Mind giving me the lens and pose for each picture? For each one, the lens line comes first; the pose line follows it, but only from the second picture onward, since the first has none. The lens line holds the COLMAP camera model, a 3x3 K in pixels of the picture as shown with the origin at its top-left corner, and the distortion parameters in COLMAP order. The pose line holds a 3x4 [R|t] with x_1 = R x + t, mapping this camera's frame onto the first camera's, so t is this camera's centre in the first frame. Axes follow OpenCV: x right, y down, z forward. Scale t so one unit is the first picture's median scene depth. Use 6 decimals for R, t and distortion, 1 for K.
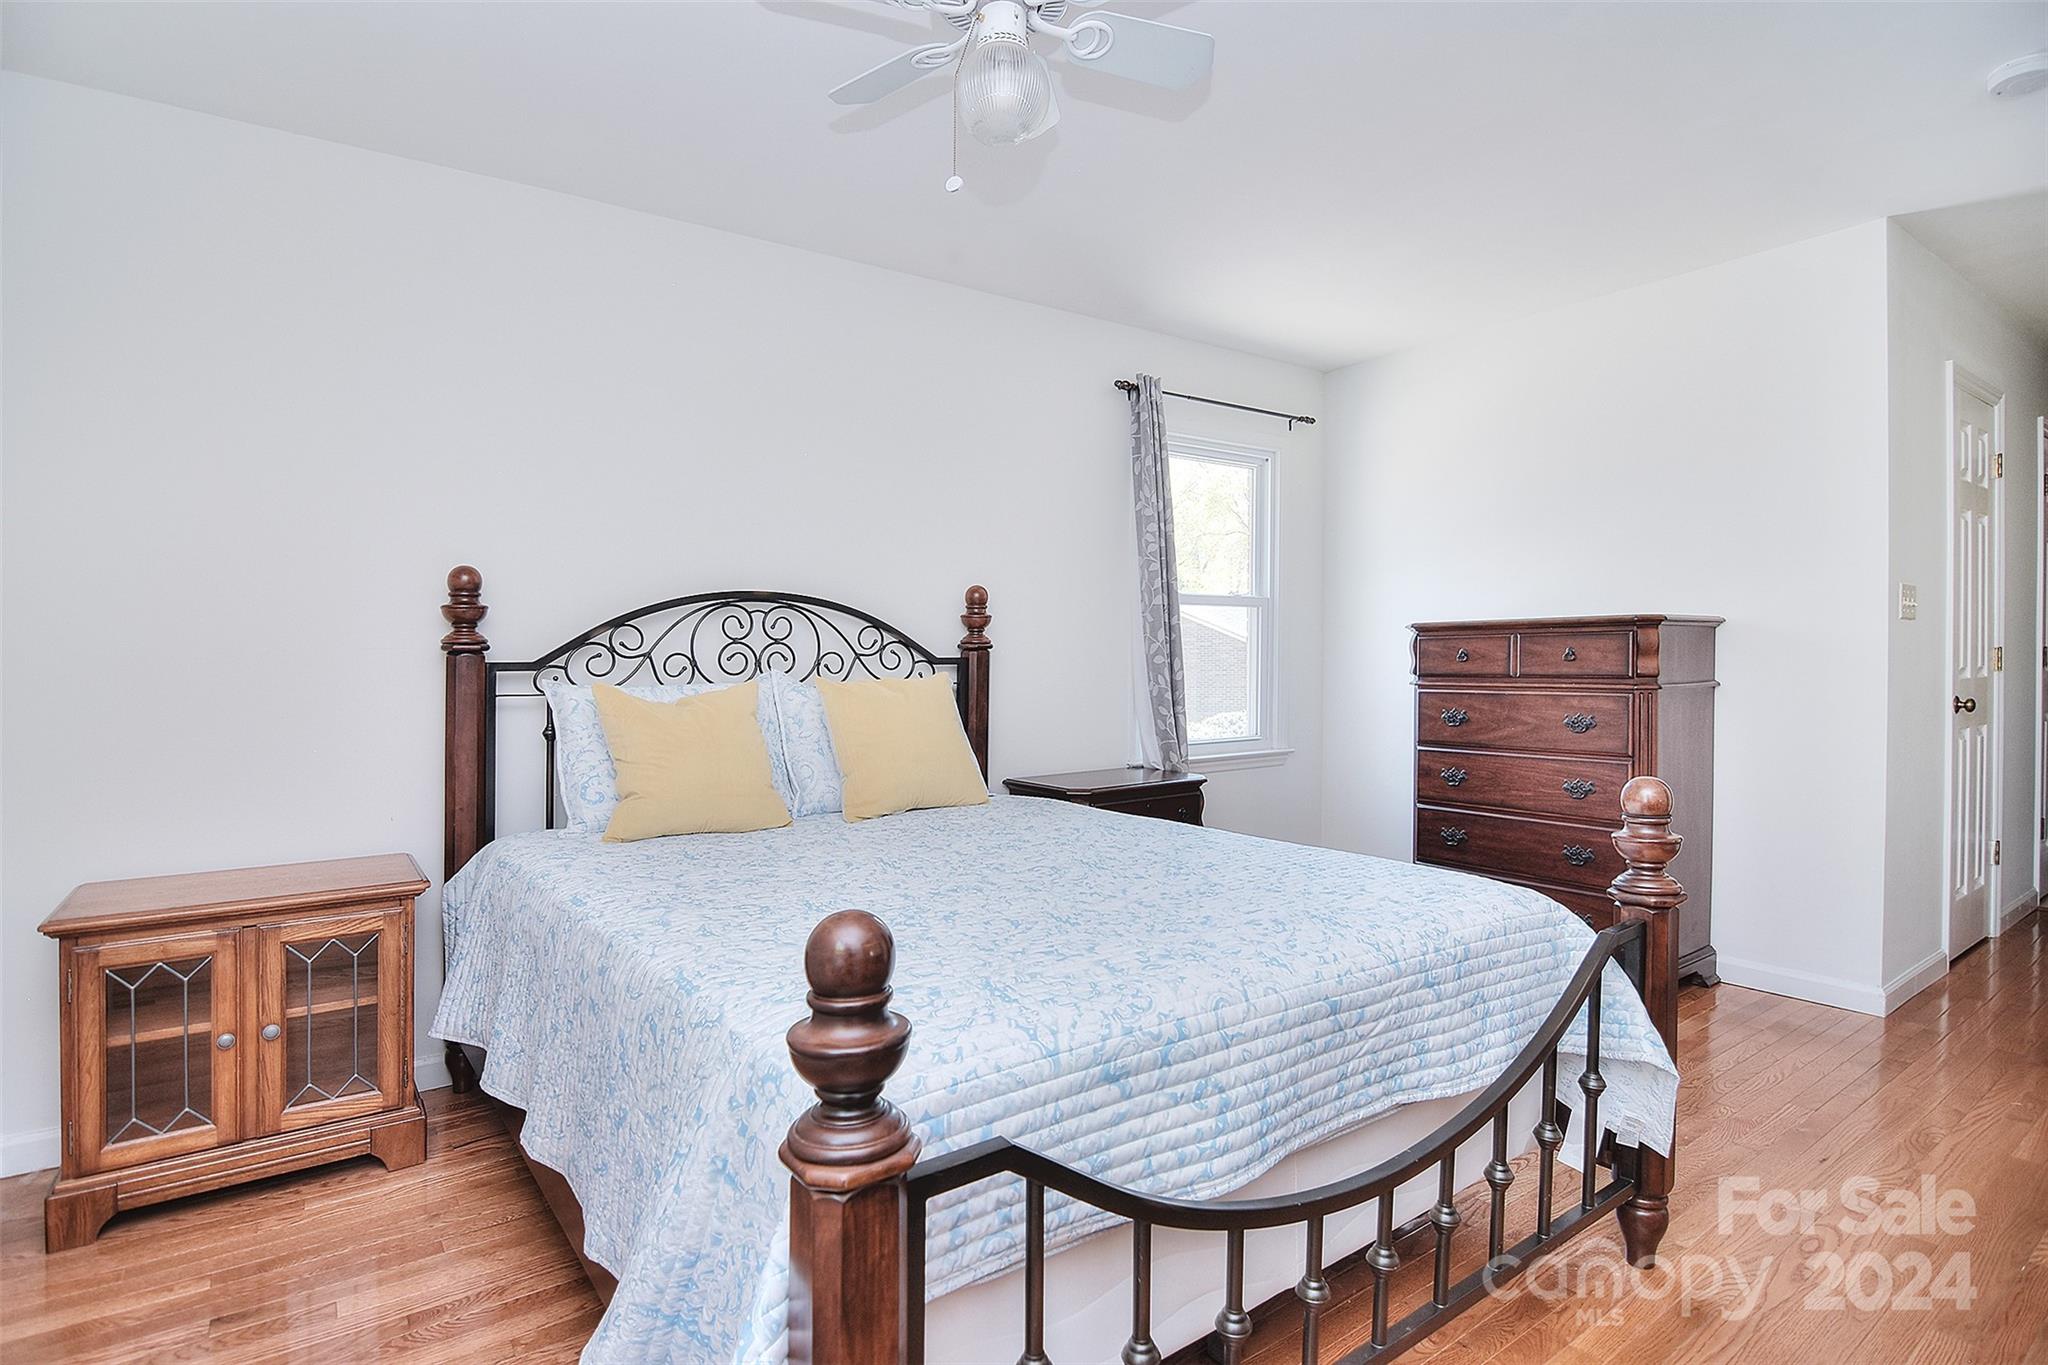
lens RADIAL K [[1042.4, 0, 1032.3], [0, 1042.4, 660.3], [0, 0, 1]] dist [-0.003843, -0.011121]
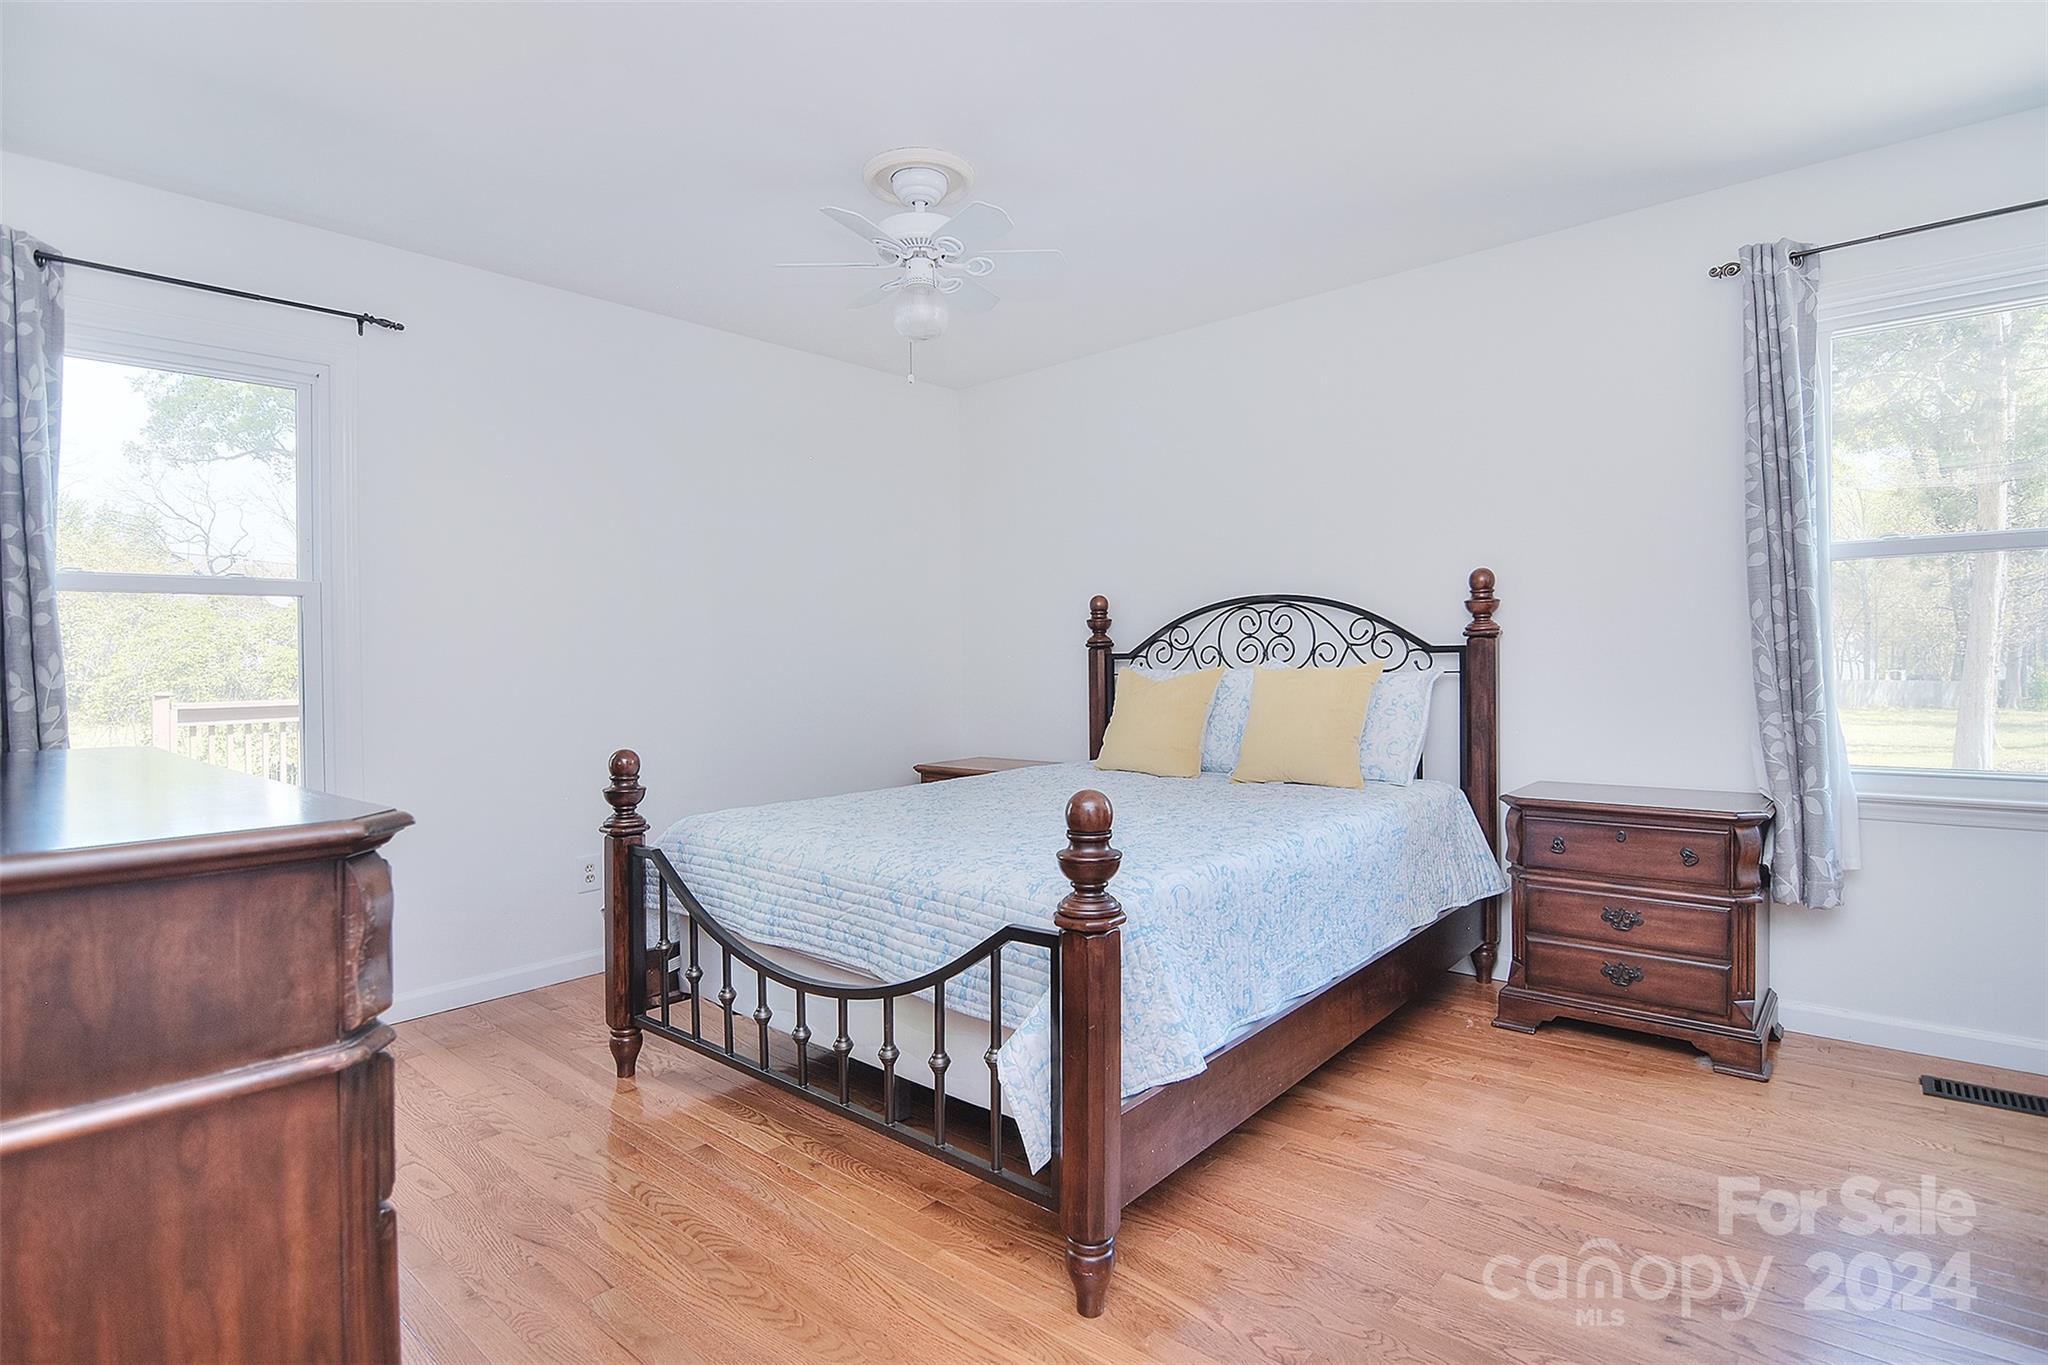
lens RADIAL K [[1018.0, 0, 1023.0], [0, 1018.0, 692.1], [0, 0, 1]] dist [-0.001969, -0.020791]
pose [[0.209402, 0.036330, -0.977155, 0.865364], [0.013769, 0.999101, 0.040097, -0.003254], [0.977733, -0.021851, 0.208713, 0.459360]]
